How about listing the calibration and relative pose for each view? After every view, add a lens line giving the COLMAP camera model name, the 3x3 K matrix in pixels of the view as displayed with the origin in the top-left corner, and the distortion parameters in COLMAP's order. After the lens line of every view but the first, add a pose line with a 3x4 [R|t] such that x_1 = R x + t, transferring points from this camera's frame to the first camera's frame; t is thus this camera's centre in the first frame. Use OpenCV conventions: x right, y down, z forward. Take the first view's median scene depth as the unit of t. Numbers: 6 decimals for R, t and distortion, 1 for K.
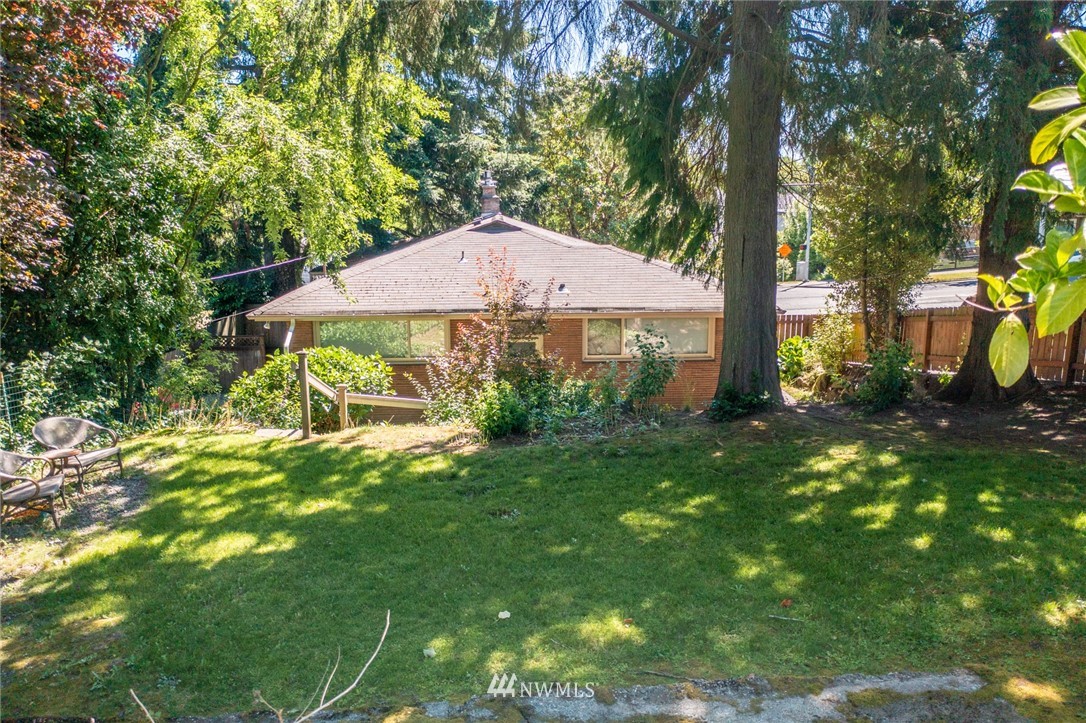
lens RADIAL K [[877.0, 0, 544.4], [0, 877.0, 361.4], [0, 0, 1]] dist [0.008974, 0.011257]
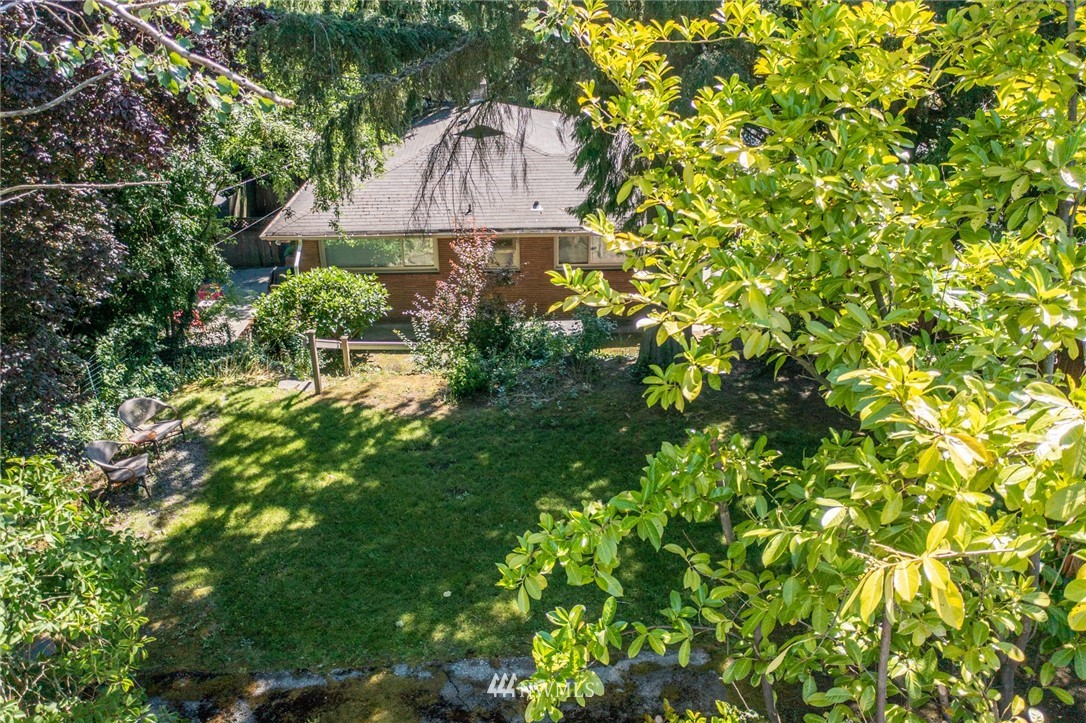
lens RADIAL K [[877.0, 0, 542.2], [0, 877.0, 361.4], [0, 0, 1]] dist [0.008974, 0.011257]
pose [[0.999860, 0.001874, -0.016625, 0.102604], [0.002079, 0.972081, 0.234638, -0.335359], [0.016600, -0.234640, 0.971941, -0.307656]]
